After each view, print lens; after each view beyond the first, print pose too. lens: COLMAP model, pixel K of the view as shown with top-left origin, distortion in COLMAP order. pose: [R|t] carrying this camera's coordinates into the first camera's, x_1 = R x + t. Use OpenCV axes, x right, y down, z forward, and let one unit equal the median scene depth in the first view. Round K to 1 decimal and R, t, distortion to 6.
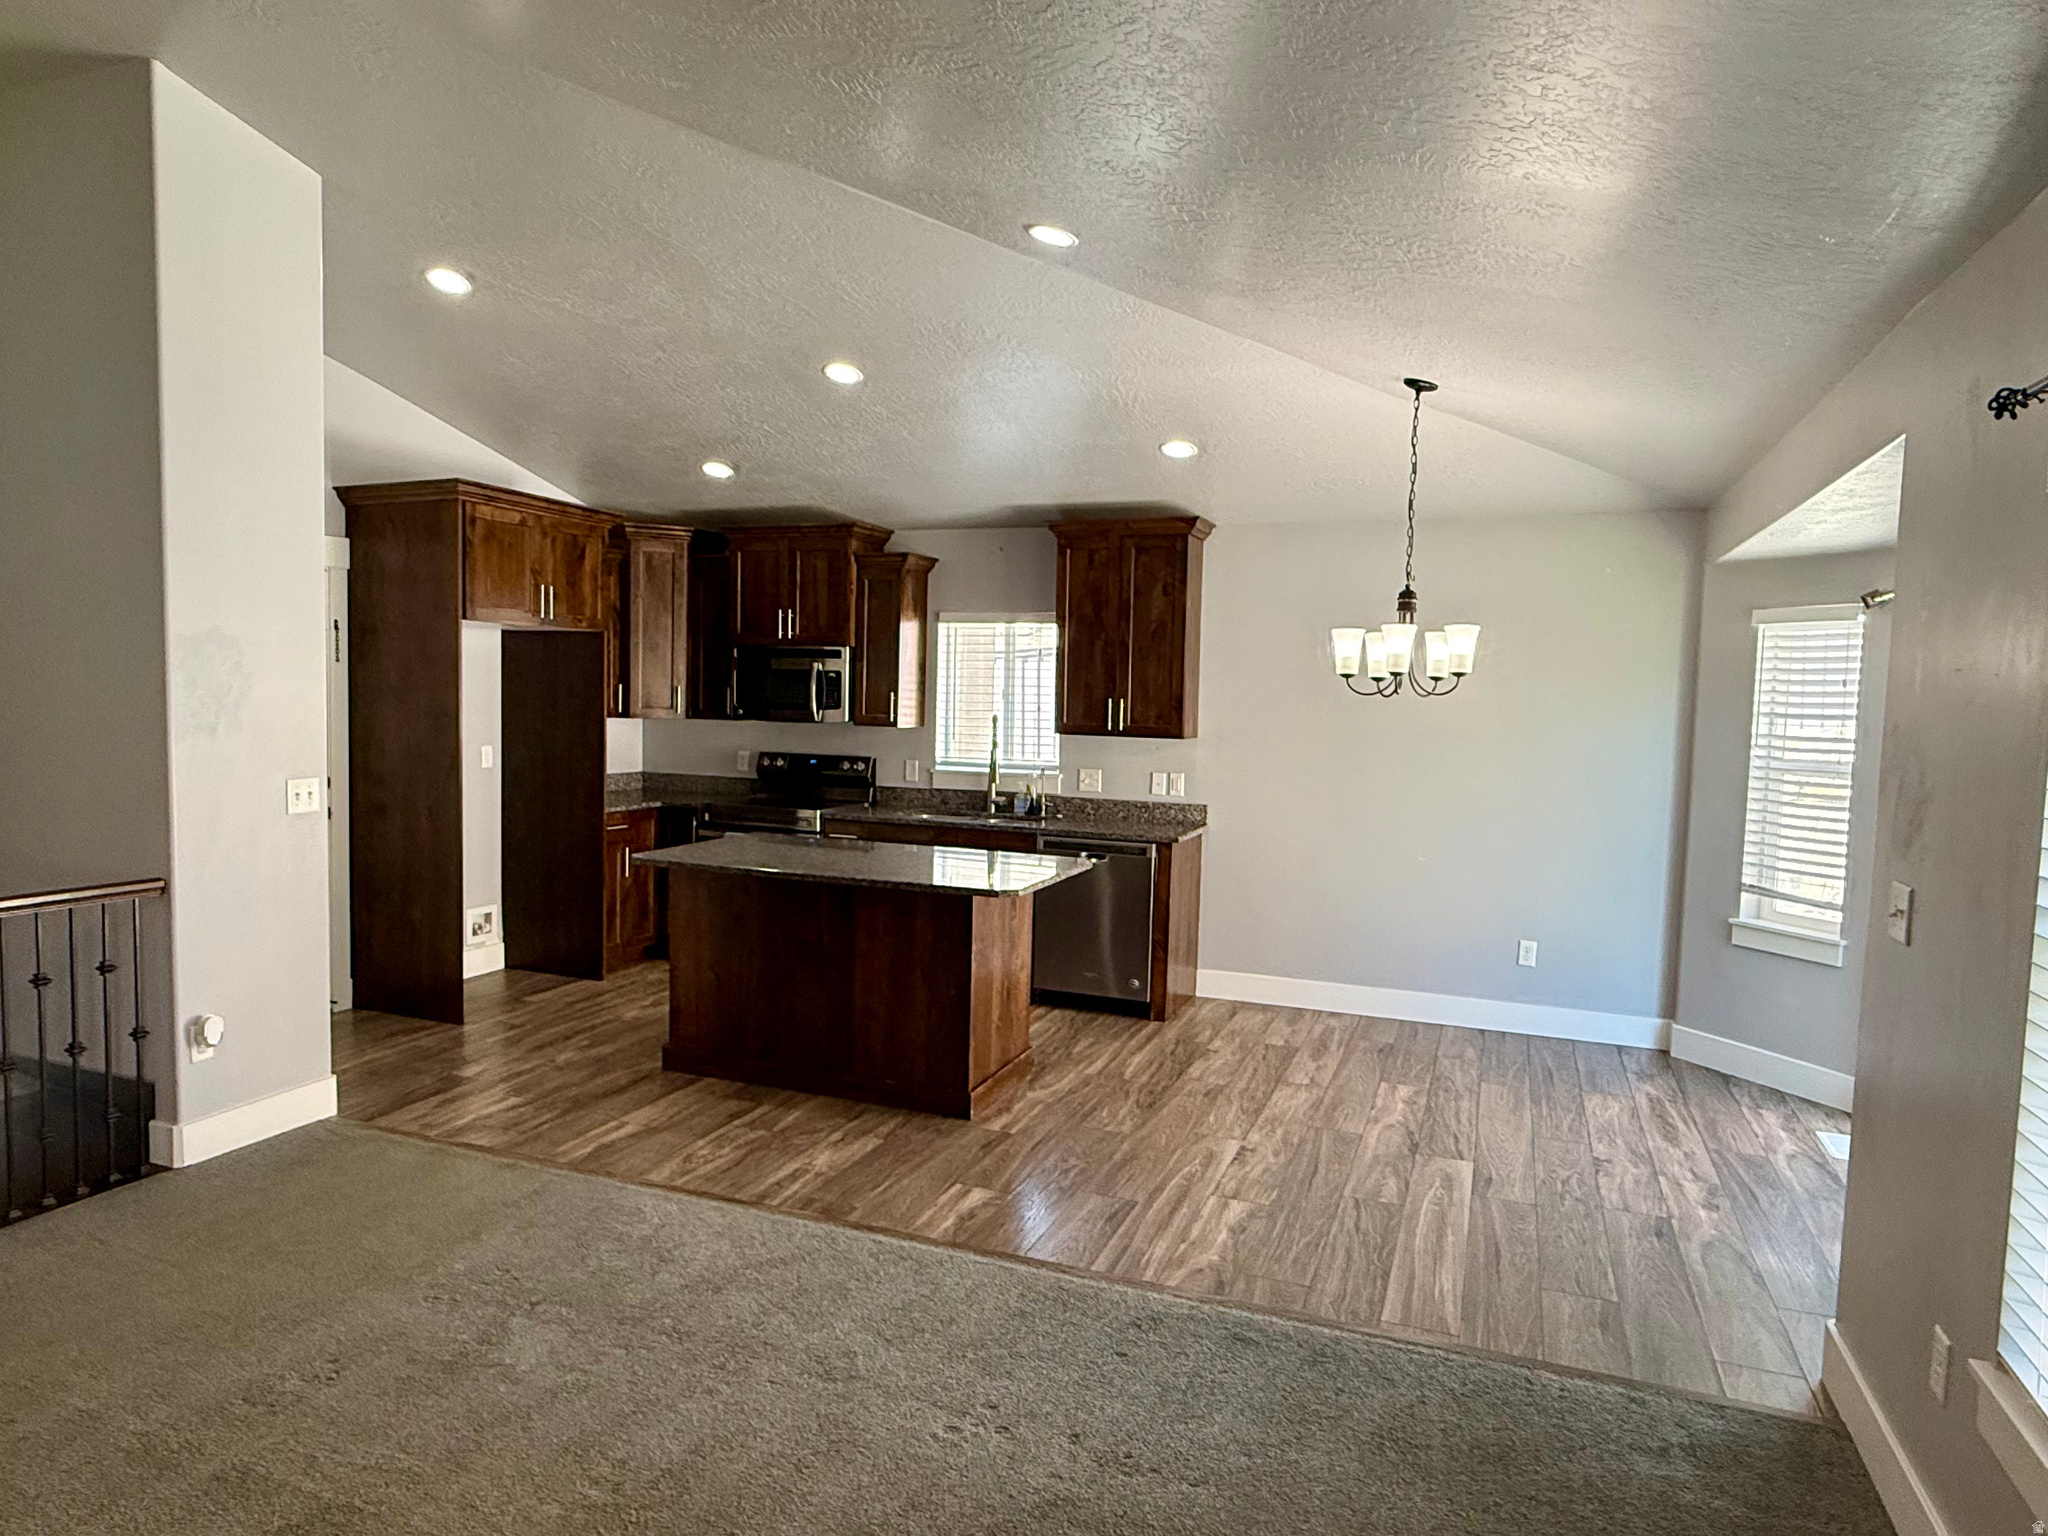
lens RADIAL K [[1252.6, 0, 1018.6], [0, 1252.6, 775.0], [0, 0, 1]] dist [-0.001029, 0.000945]
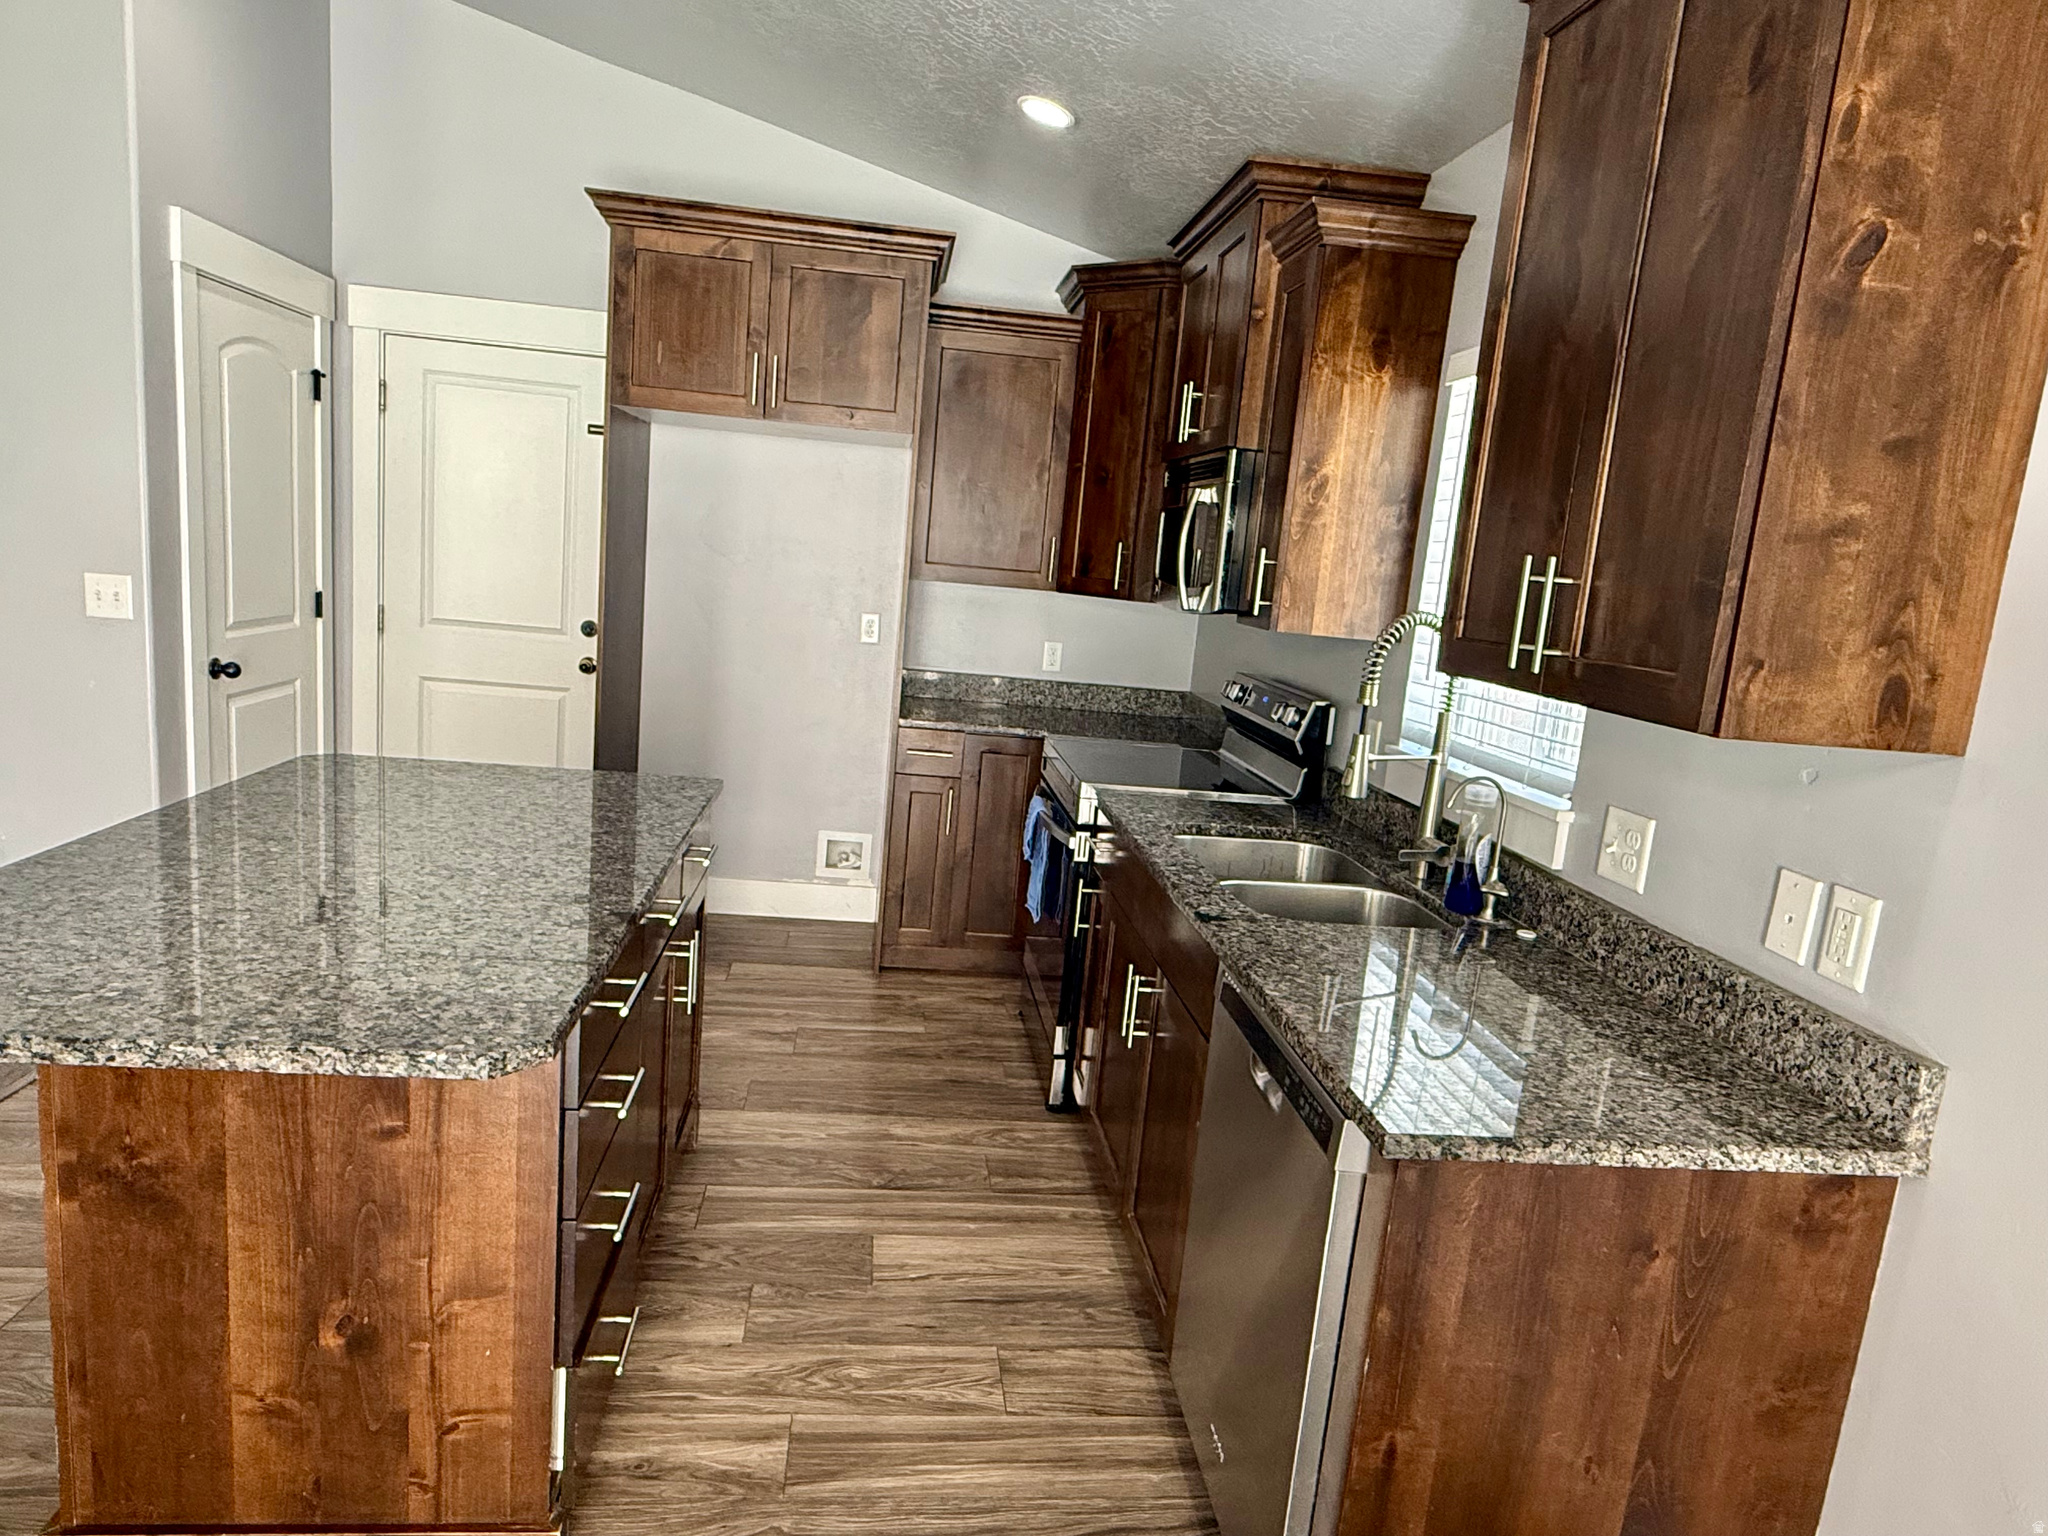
lens RADIAL K [[1252.6, 0, 1018.6], [0, 1252.6, 775.0], [0, 0, 1]] dist [-0.001029, 0.000945]
pose [[0.456488, 0.170183, -0.873302, 0.274663], [-0.138499, 0.983163, 0.119196, -0.031516], [0.878884, 0.066539, 0.472373, 0.794872]]
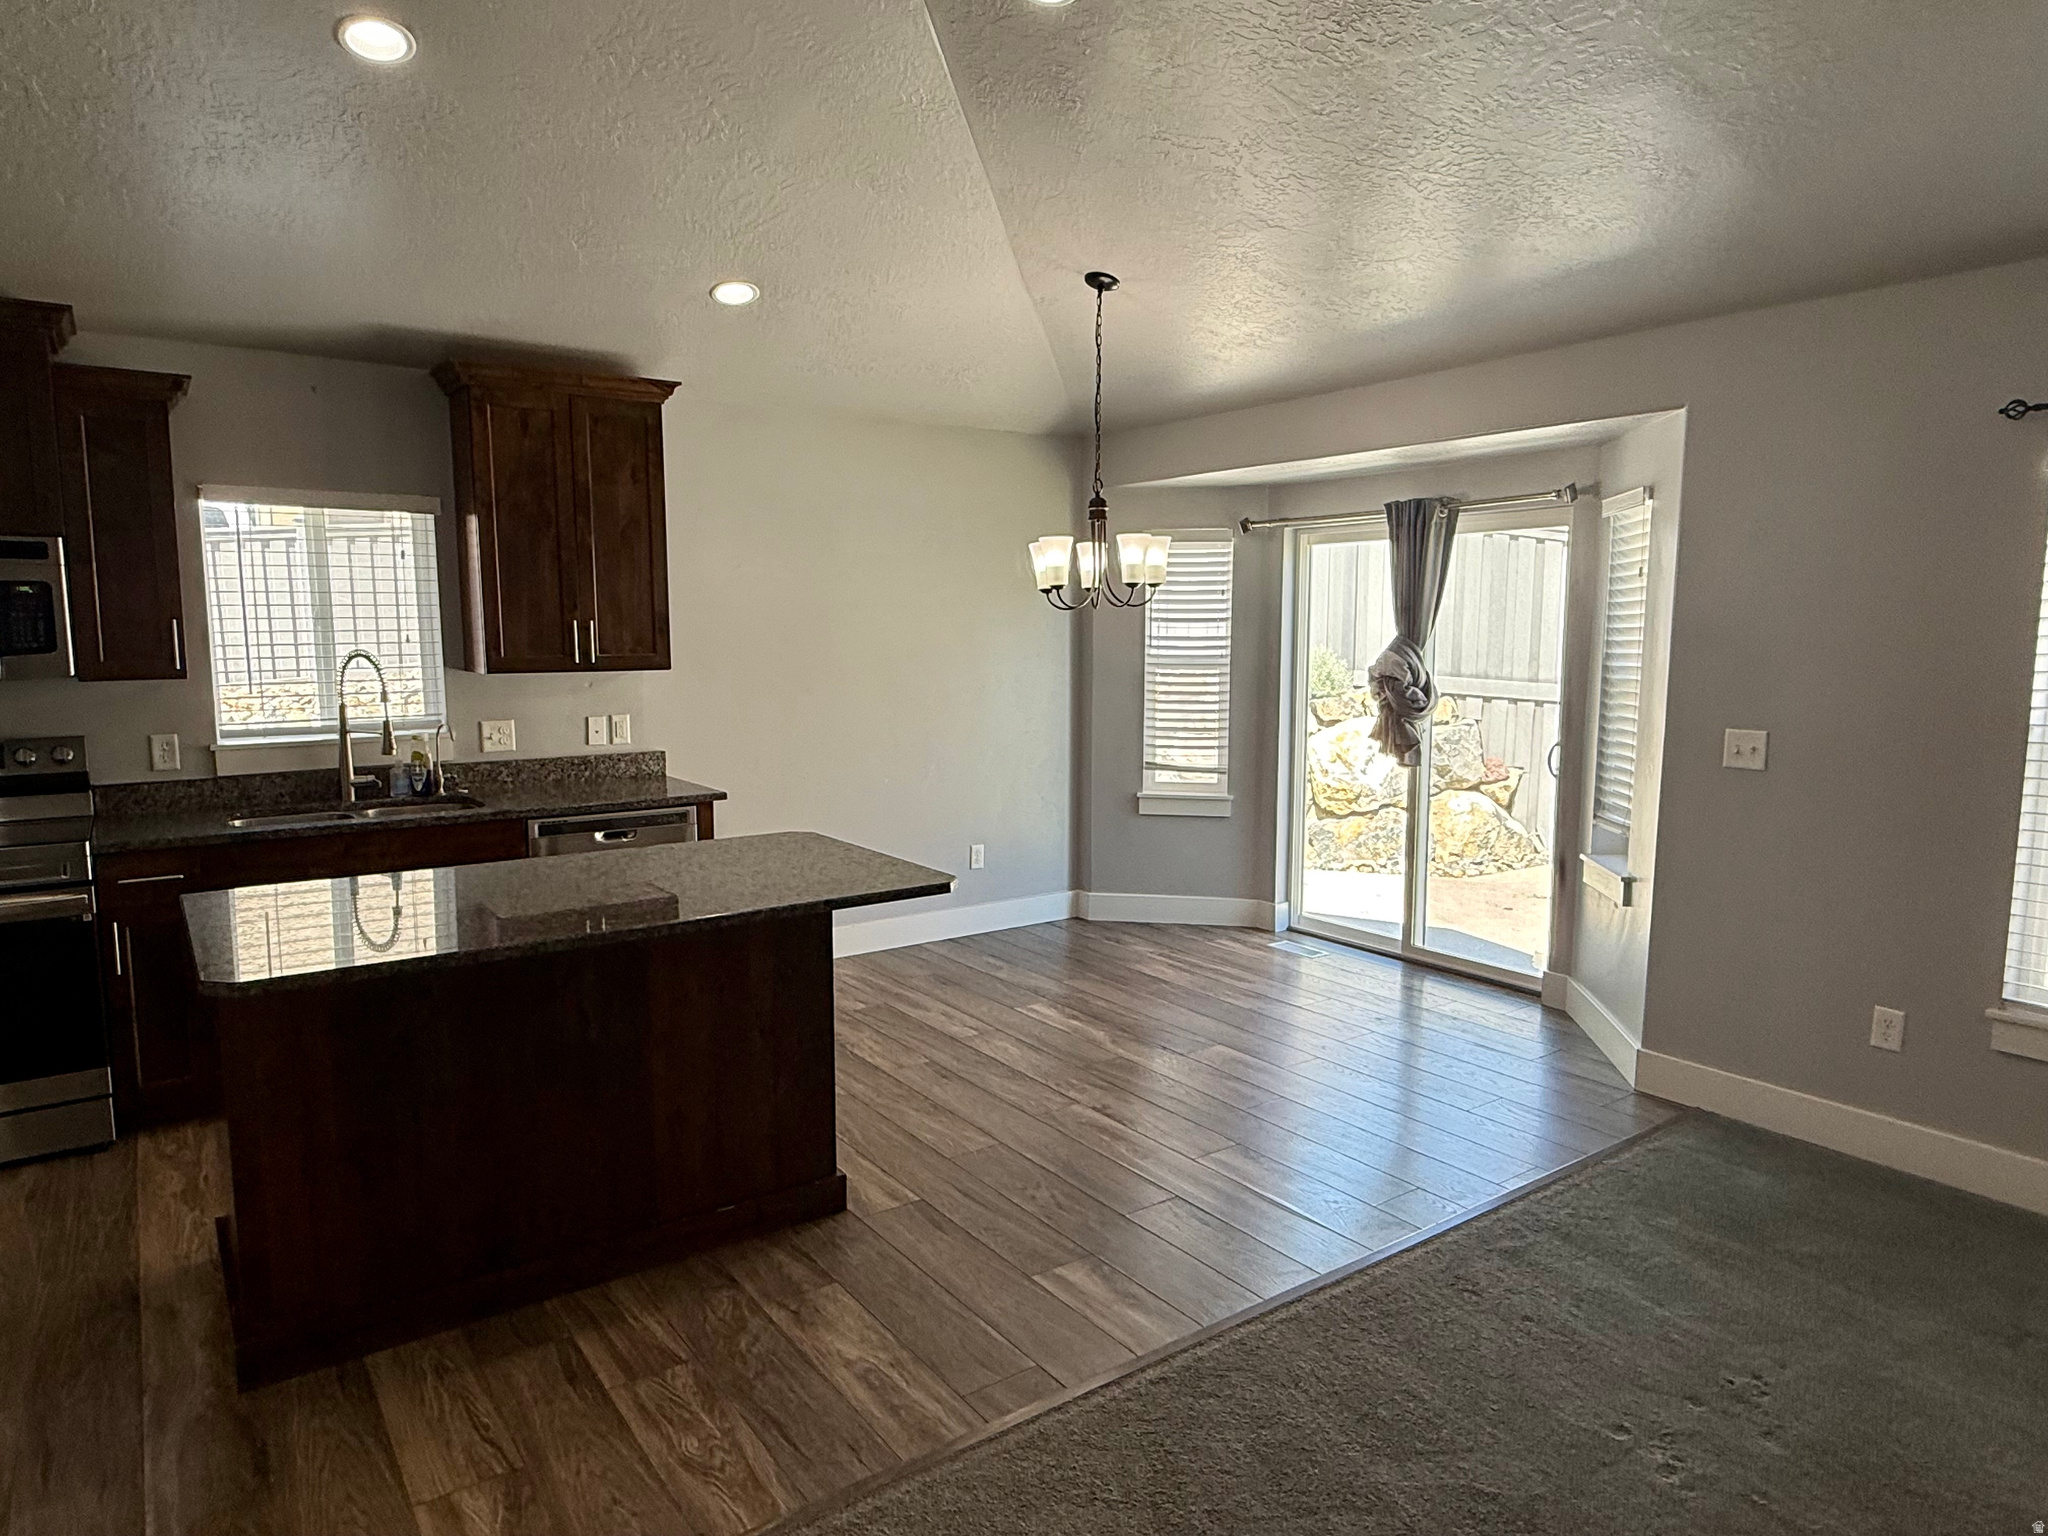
lens RADIAL K [[1246.2, 0, 1024.0], [0, 1246.2, 768.0], [0, 0, 1]] dist [0.002652, 0.001456]
pose [[0.544208, -0.122486, 0.829961, -0.408949], [0.069993, 0.992465, 0.100574, -0.030838], [-0.836026, 0.003359, 0.548680, 0.389805]]
